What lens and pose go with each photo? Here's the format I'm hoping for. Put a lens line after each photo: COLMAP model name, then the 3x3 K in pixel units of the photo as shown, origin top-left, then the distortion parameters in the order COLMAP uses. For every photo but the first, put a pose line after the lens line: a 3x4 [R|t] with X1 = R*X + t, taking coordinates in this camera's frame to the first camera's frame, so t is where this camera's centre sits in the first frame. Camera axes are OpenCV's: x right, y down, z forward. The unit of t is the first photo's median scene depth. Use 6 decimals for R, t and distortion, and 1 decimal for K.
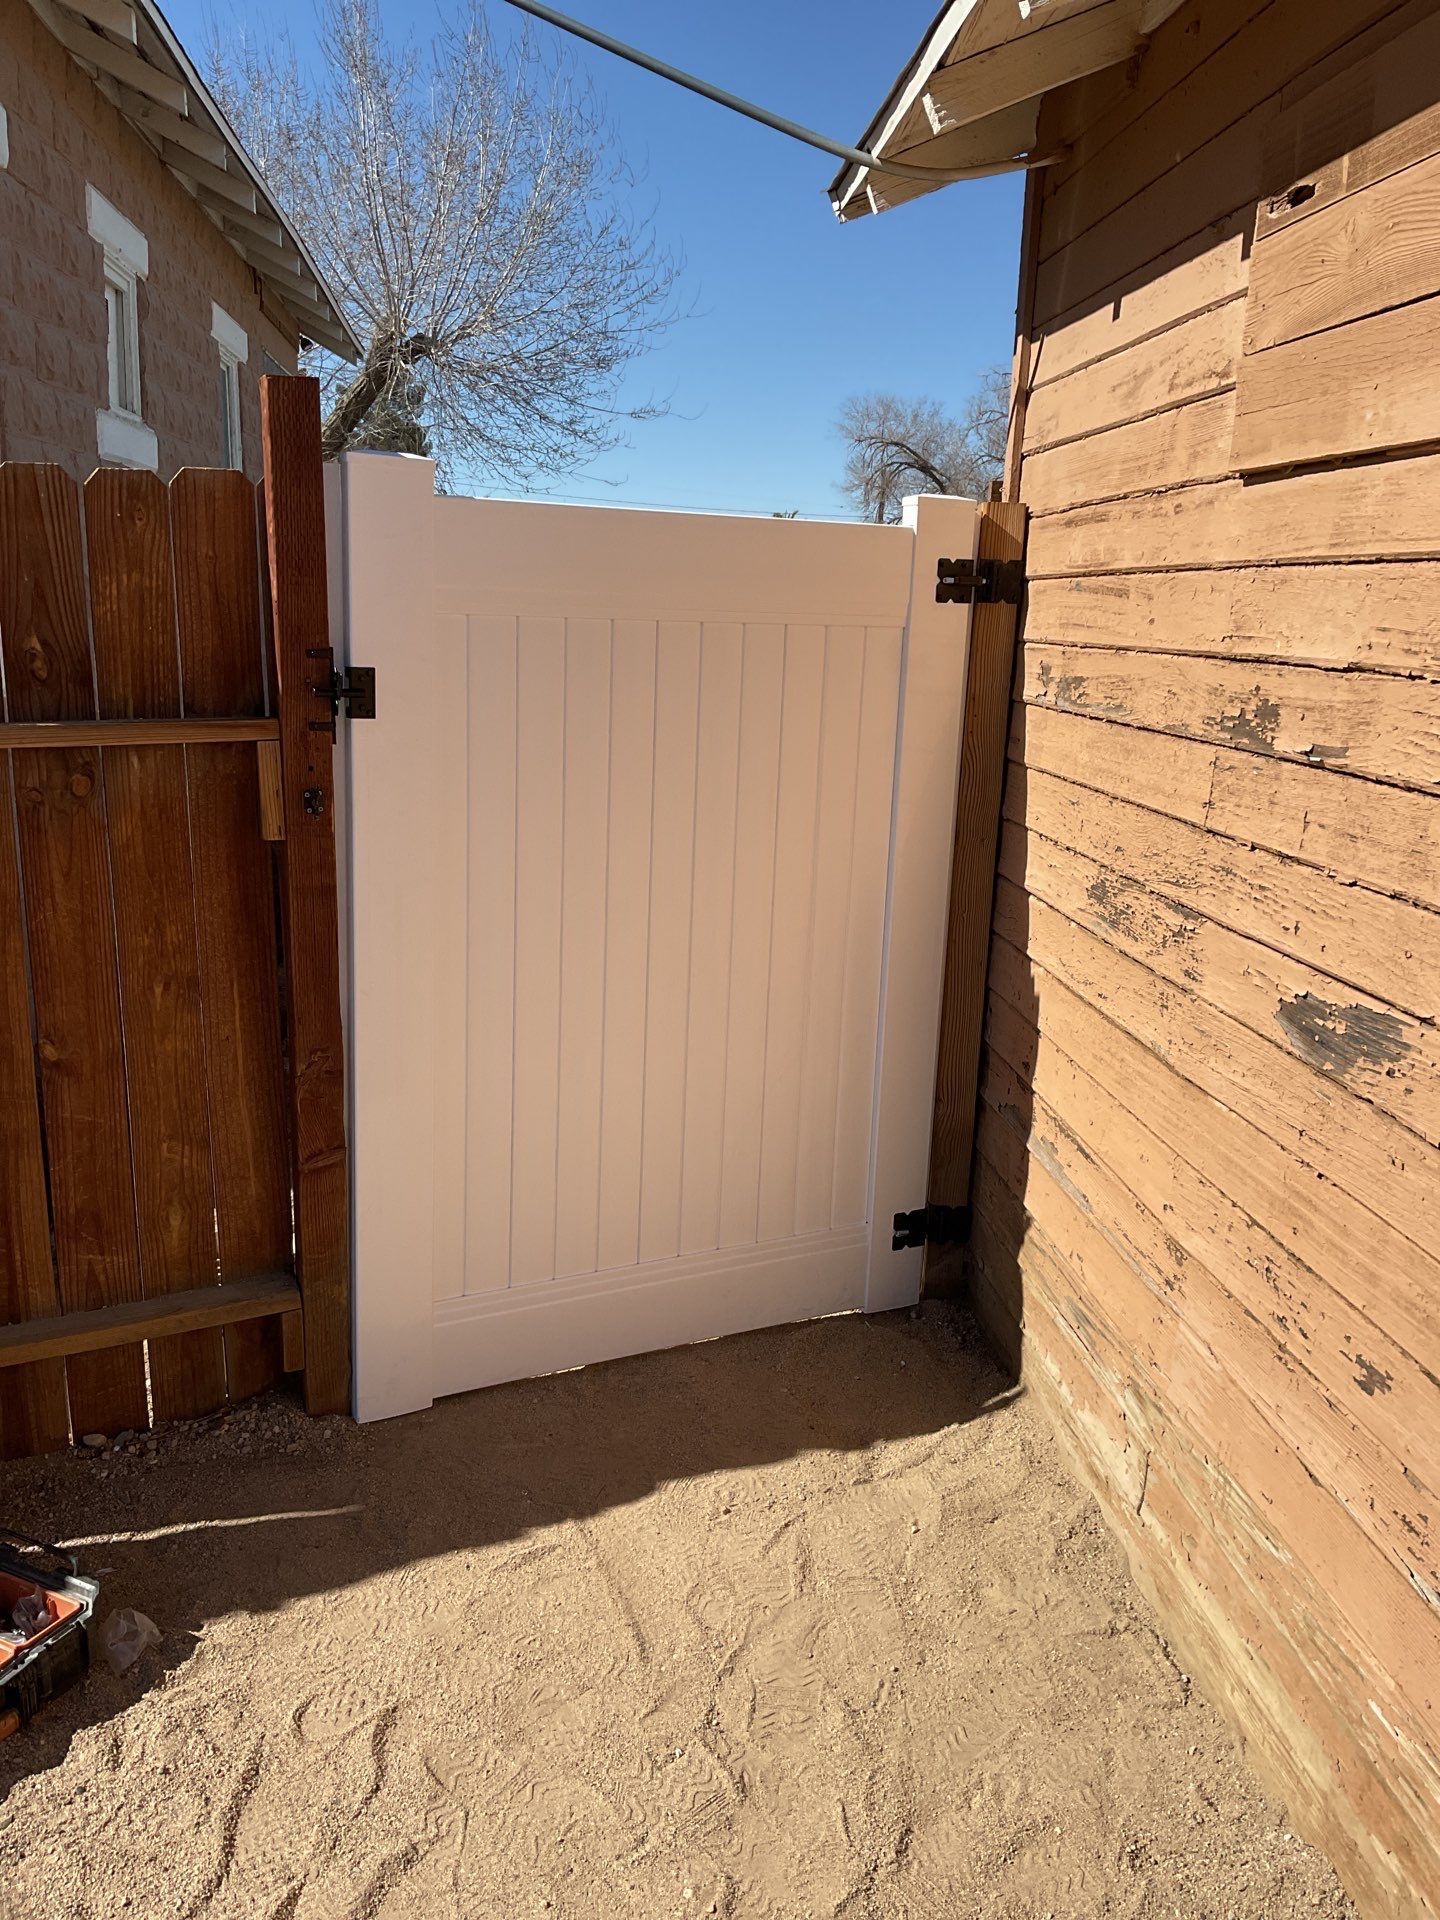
lens RADIAL K [[1556.3, 0, 707.0], [0, 1556.3, 957.7], [0, 0, 1]] dist [0.090681, -0.157886]
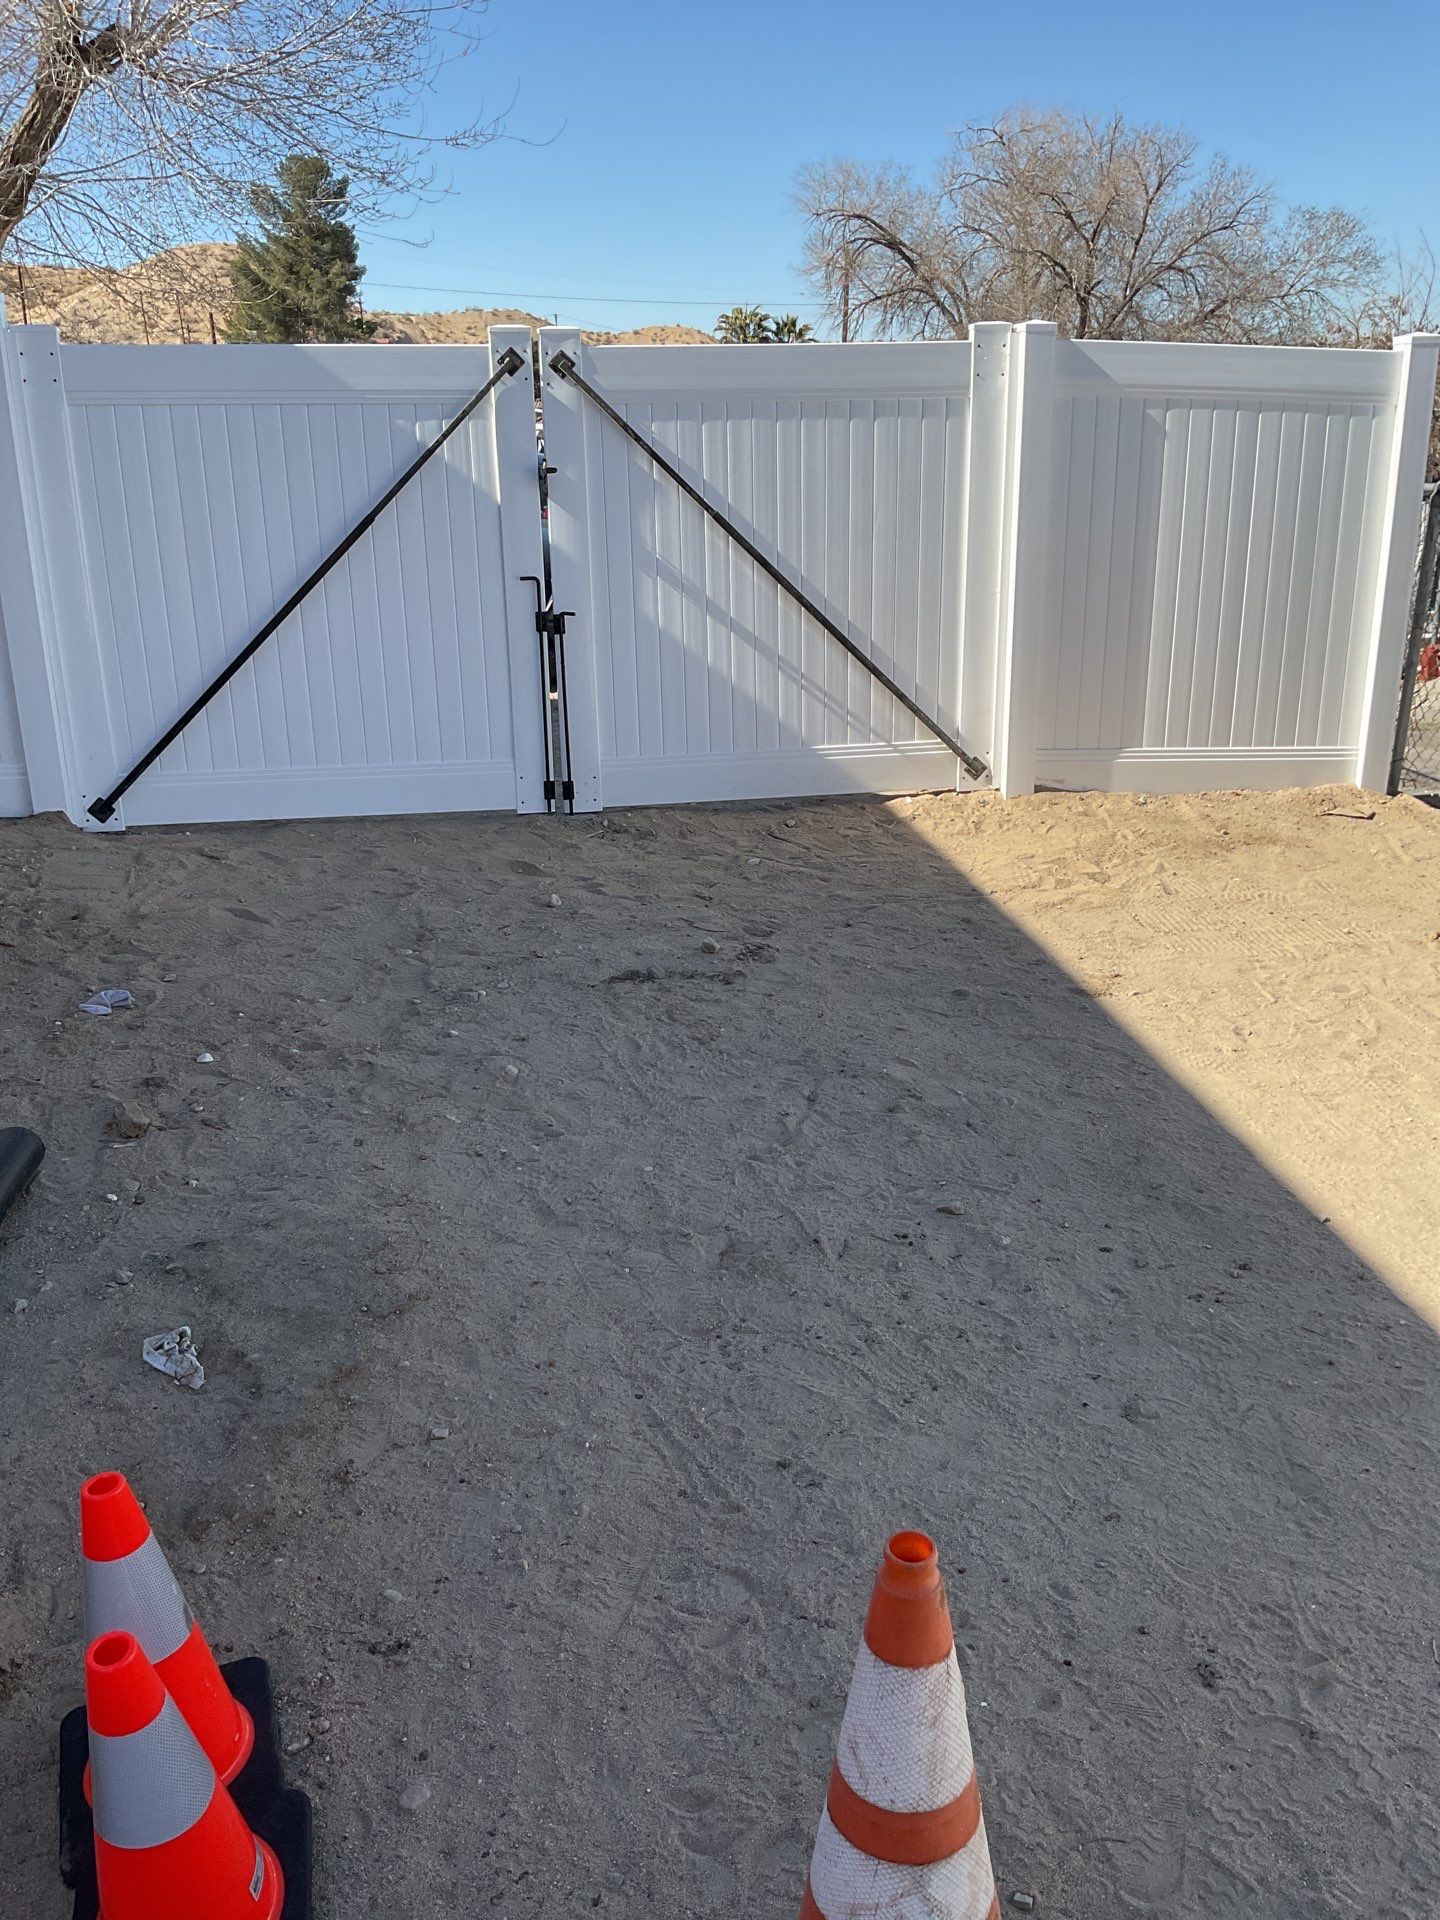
lens RADIAL K [[1571.7, 0, 712.6], [0, 1571.7, 963.5], [0, 0, 1]] dist [0.035838, -0.069840]
pose [[0.999064, -0.042045, 0.010195, 0.263658], [0.040584, 0.992440, 0.115828, -0.398593], [-0.014988, -0.115306, 0.993217, 1.655978]]
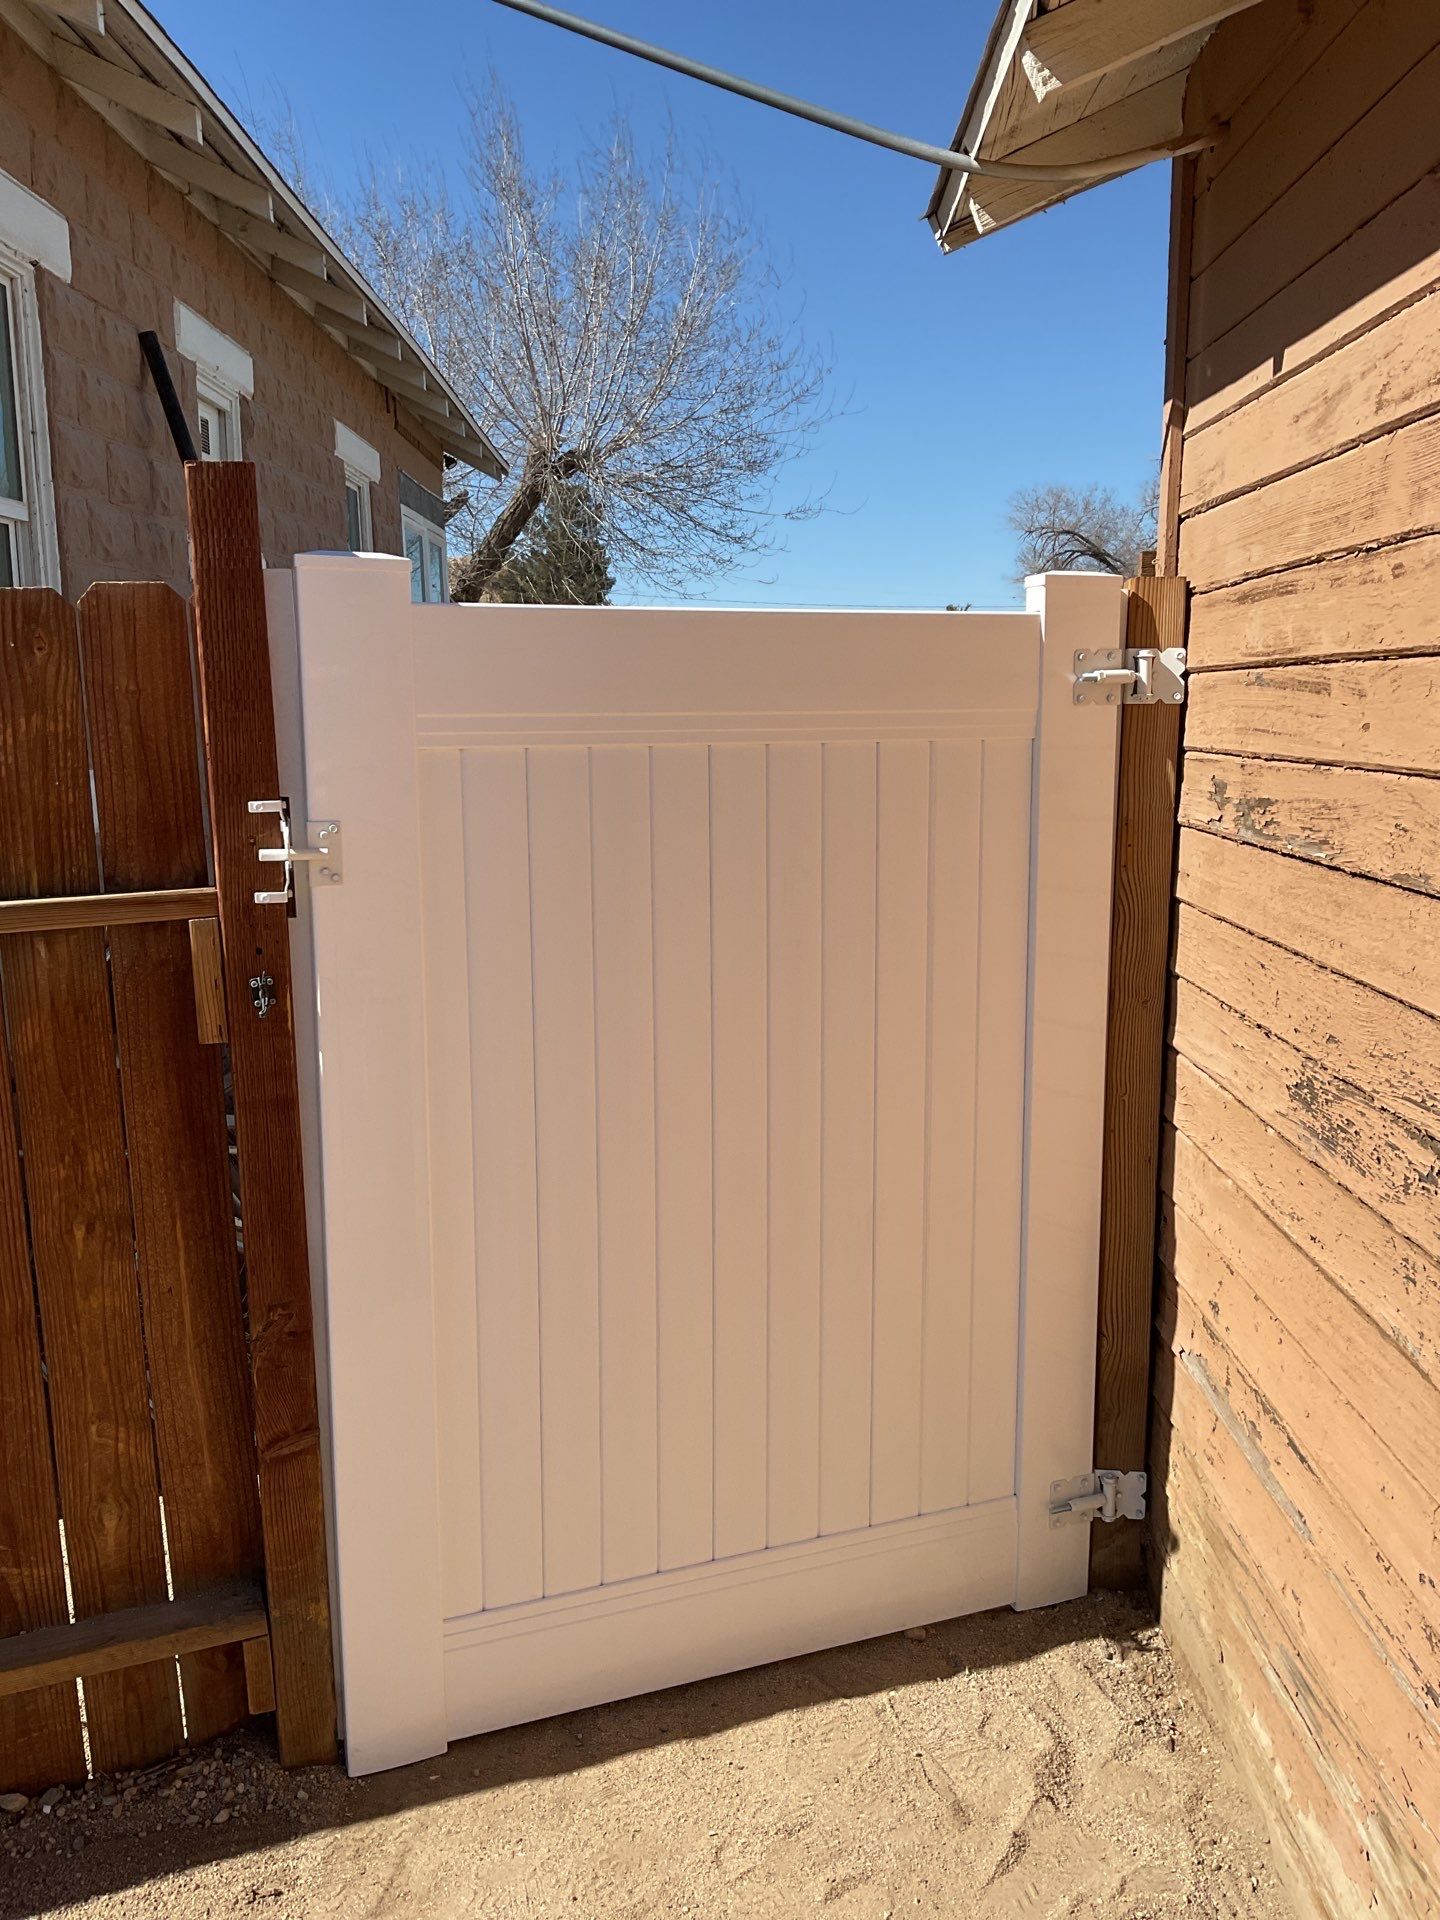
lens RADIAL K [[1557.3, 0, 721.3], [0, 1557.3, 961.5], [0, 0, 1]] dist [0.093571, -0.192132]
pose [[0.994069, -0.022792, -0.106335, 0.056594], [0.016544, 0.998105, -0.059275, -0.060588], [0.107485, 0.057164, 0.992562, 0.228125]]
